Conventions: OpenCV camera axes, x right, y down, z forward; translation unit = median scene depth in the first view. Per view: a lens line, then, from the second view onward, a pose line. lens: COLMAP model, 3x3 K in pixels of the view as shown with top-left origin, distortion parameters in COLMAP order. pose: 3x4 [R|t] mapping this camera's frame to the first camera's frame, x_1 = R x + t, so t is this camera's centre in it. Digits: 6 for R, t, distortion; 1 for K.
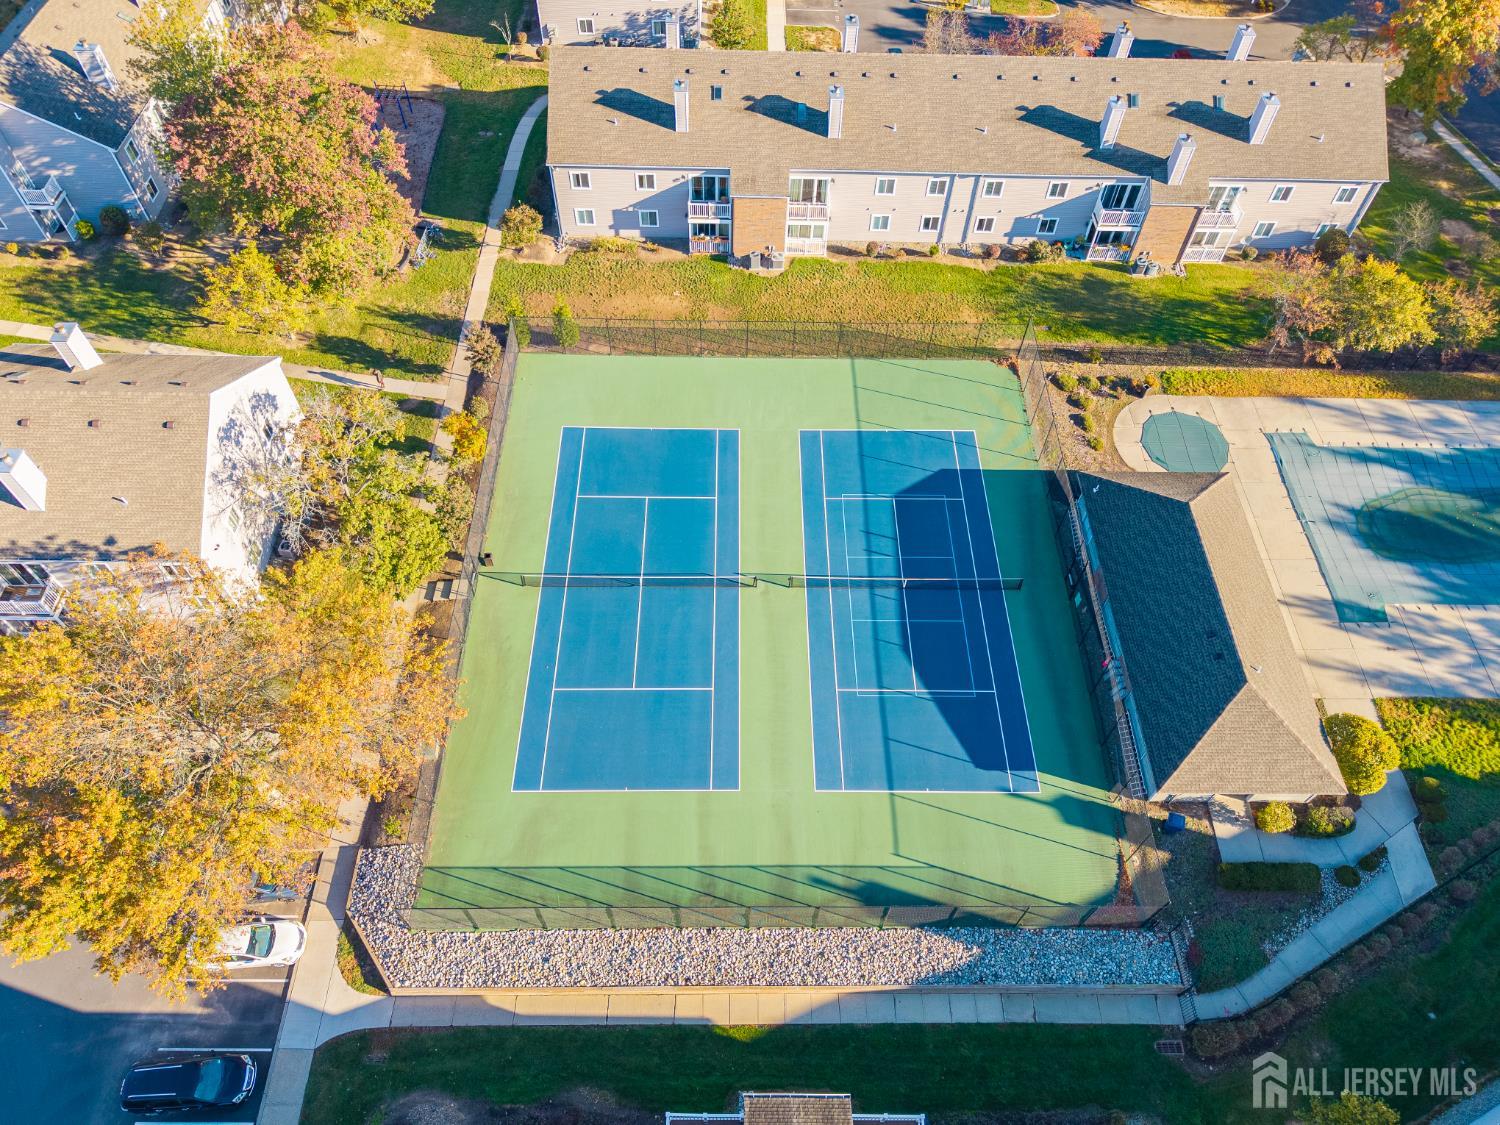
lens RADIAL K [[1009.7, 0, 751.7], [0, 1009.7, 564.5], [0, 0, 1]] dist [0.025152, -0.024668]
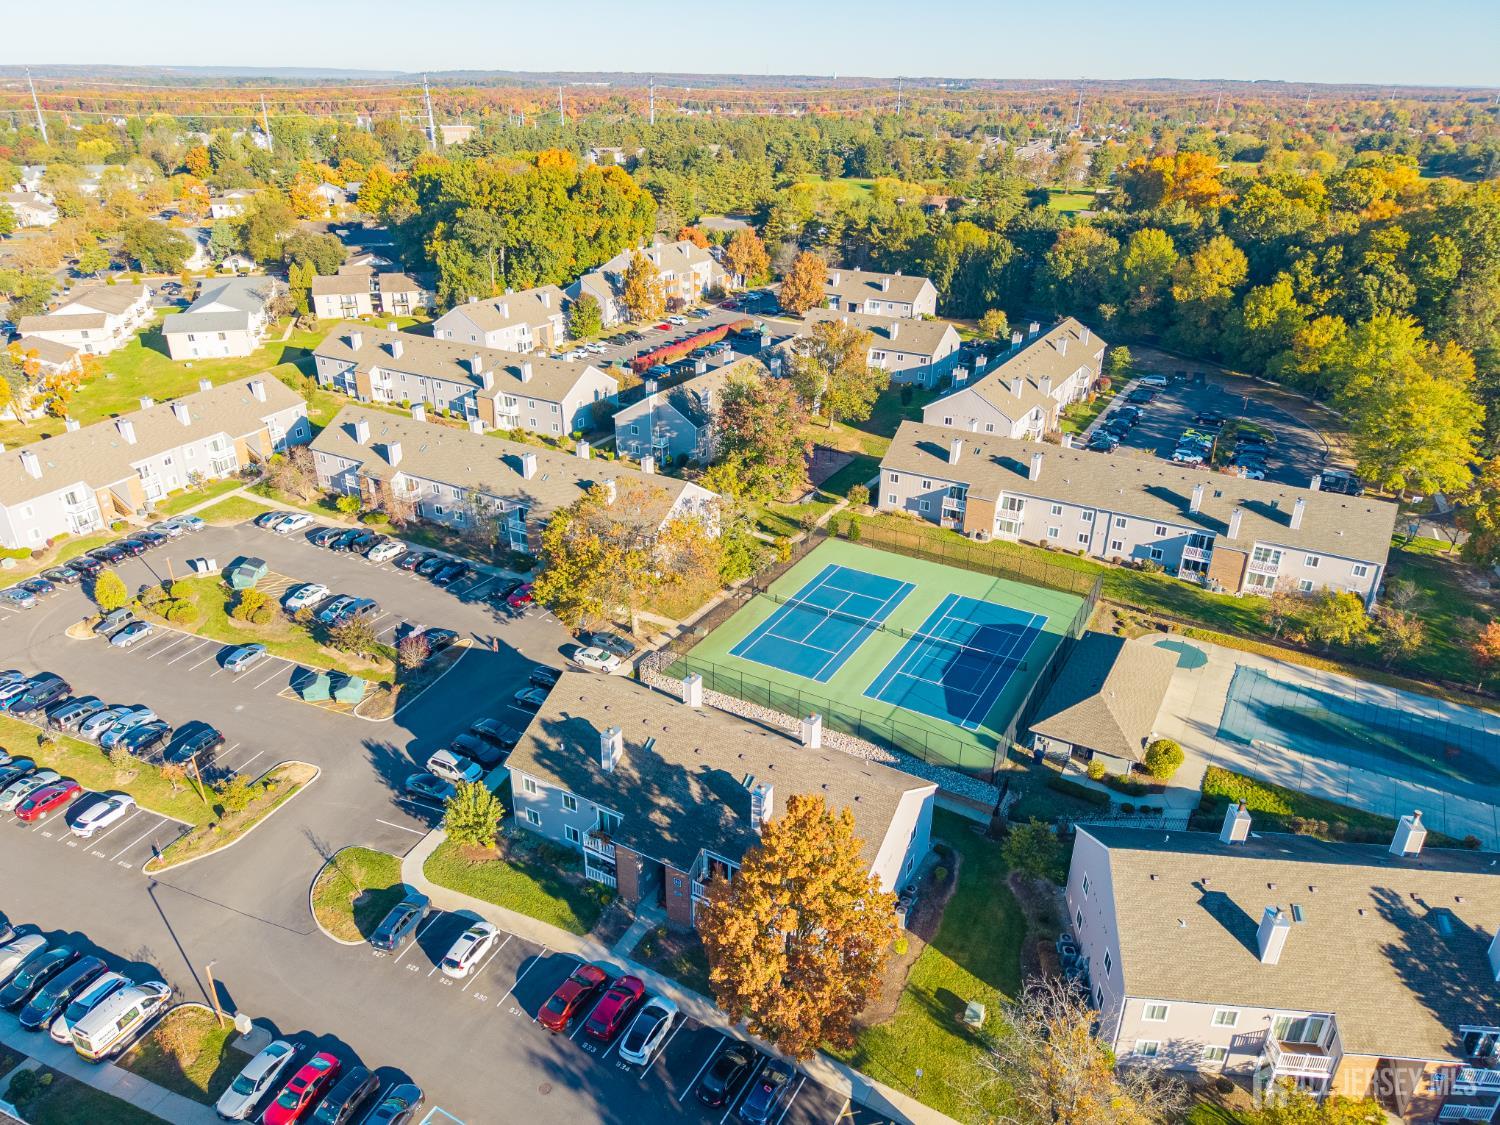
lens RADIAL K [[1009.7, 0, 751.5], [0, 1009.7, 564.9], [0, 0, 1]] dist [0.025152, -0.024668]
pose [[0.863488, 0.206260, -0.460267, 0.620560], [-0.404111, 0.828975, -0.386646, 0.733504], [0.301801, 0.519863, 0.799162, -0.624188]]
